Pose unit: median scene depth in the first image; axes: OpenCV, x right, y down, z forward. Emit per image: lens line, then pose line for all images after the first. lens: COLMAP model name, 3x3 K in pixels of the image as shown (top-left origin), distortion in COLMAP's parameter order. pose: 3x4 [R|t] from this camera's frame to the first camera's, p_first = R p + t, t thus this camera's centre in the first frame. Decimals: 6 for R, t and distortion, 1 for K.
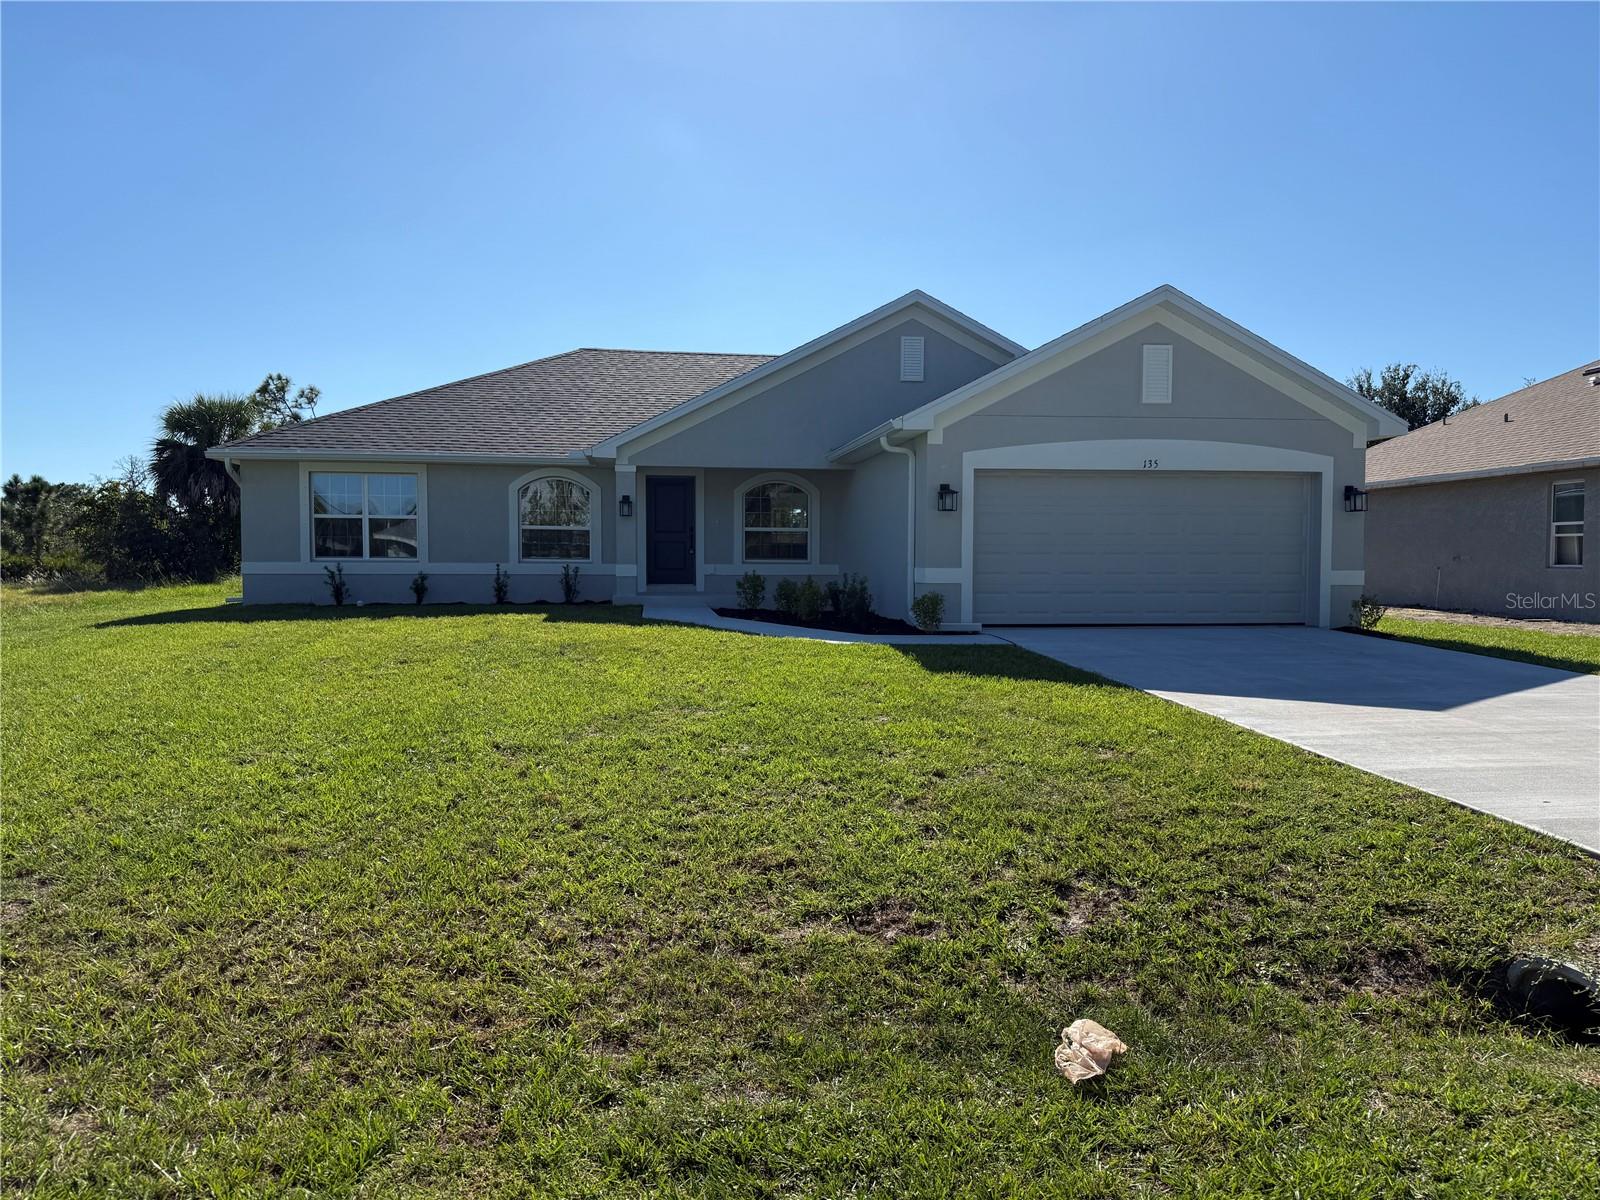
lens RADIAL K [[1127.8, 0, 790.9], [0, 1127.8, 619.5], [0, 0, 1]] dist [0.099332, -0.001992]
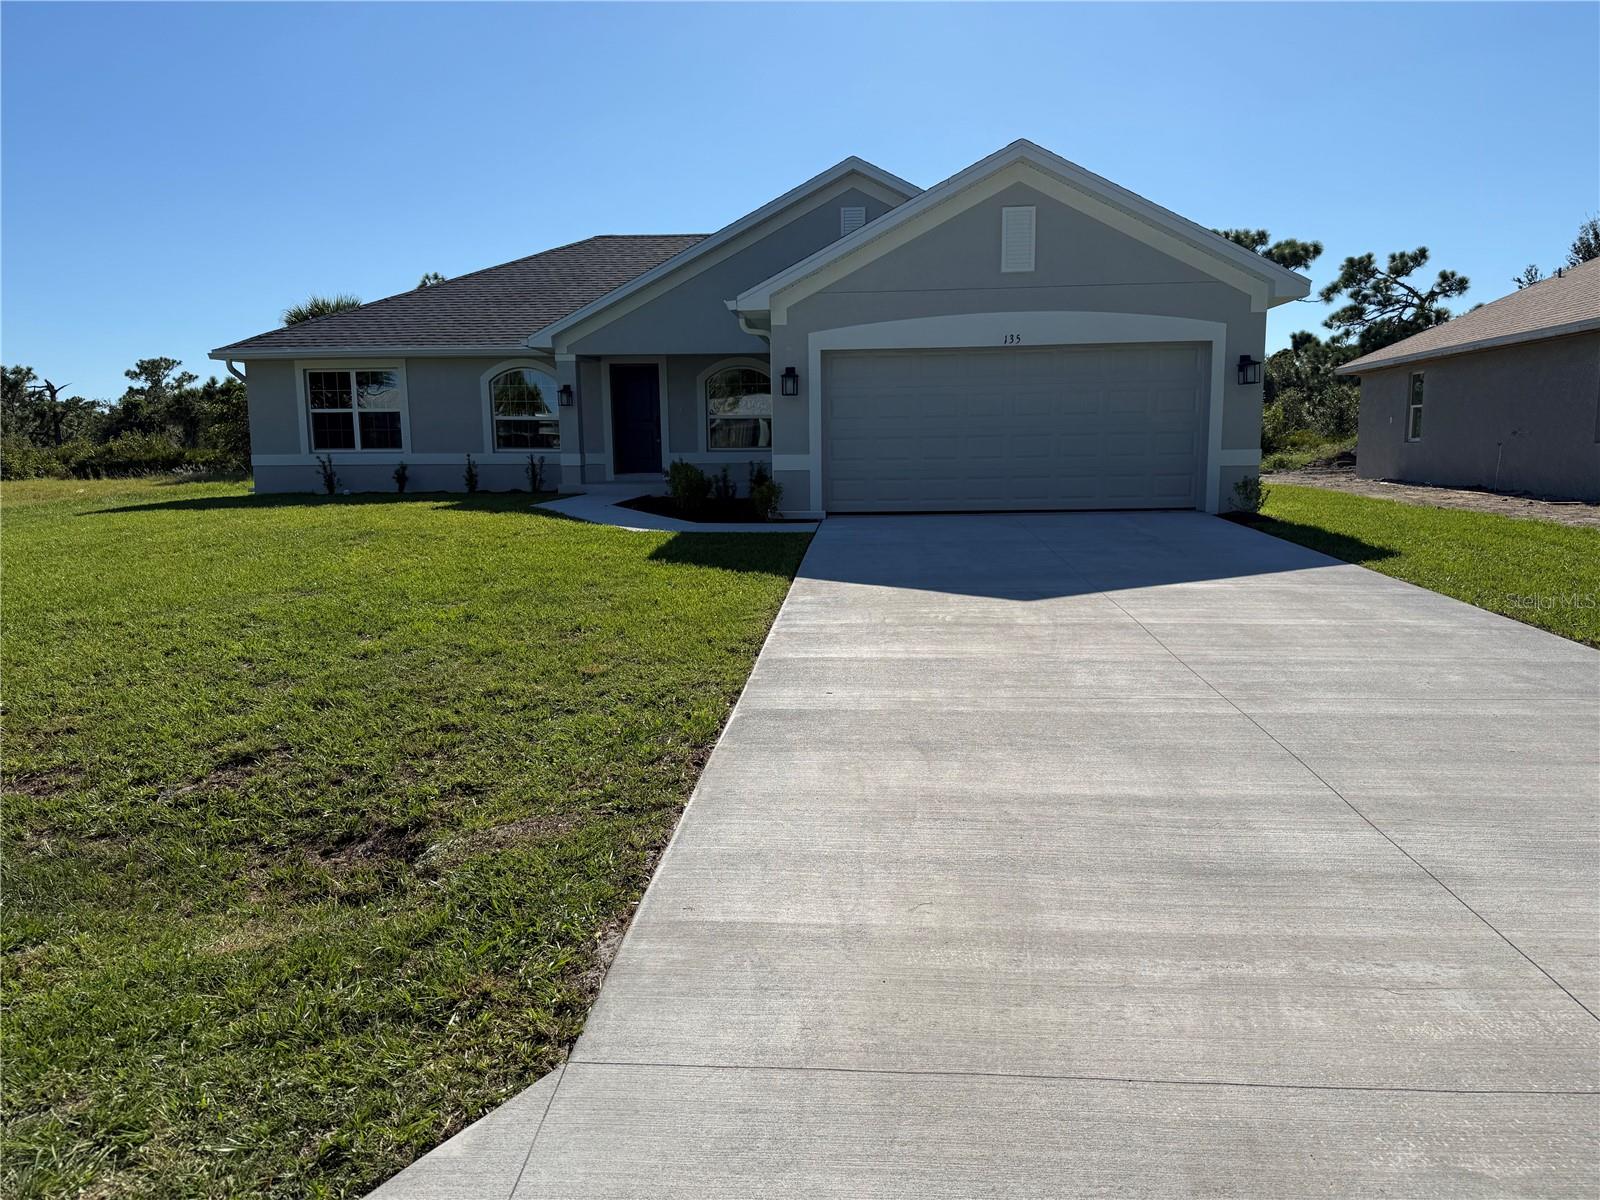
lens RADIAL K [[1127.8, 0, 790.9], [0, 1127.8, 619.5], [0, 0, 1]] dist [0.099332, -0.001992]
pose [[0.980097, 0.015525, -0.197909, 0.247479], [0.004280, 0.995053, 0.099254, -0.000204], [0.198471, -0.098126, 0.975182, 0.019876]]
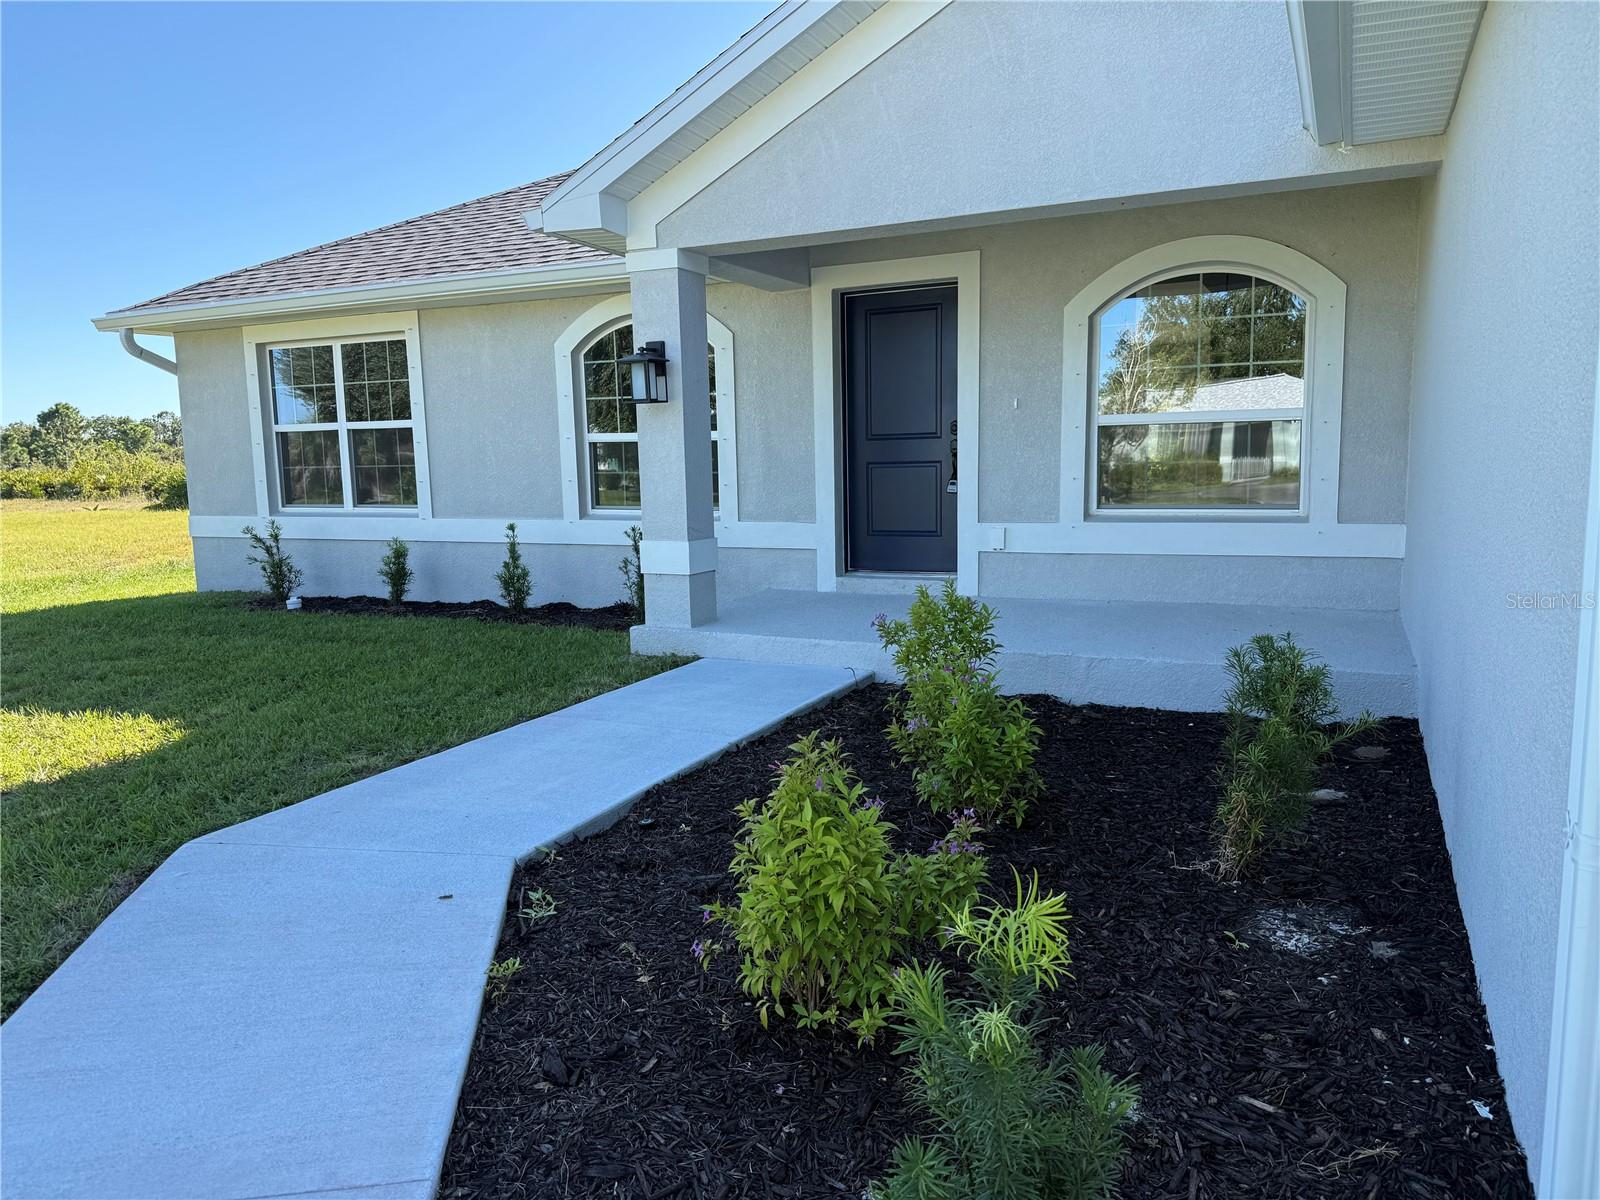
lens RADIAL K [[1127.8, 0, 790.9], [0, 1127.8, 619.5], [0, 0, 1]] dist [0.099332, -0.001992]
pose [[0.834734, 0.059154, -0.547467, 0.082312], [-0.011835, 0.995911, 0.089563, -0.053151], [0.550526, -0.068282, 0.832021, 0.696669]]
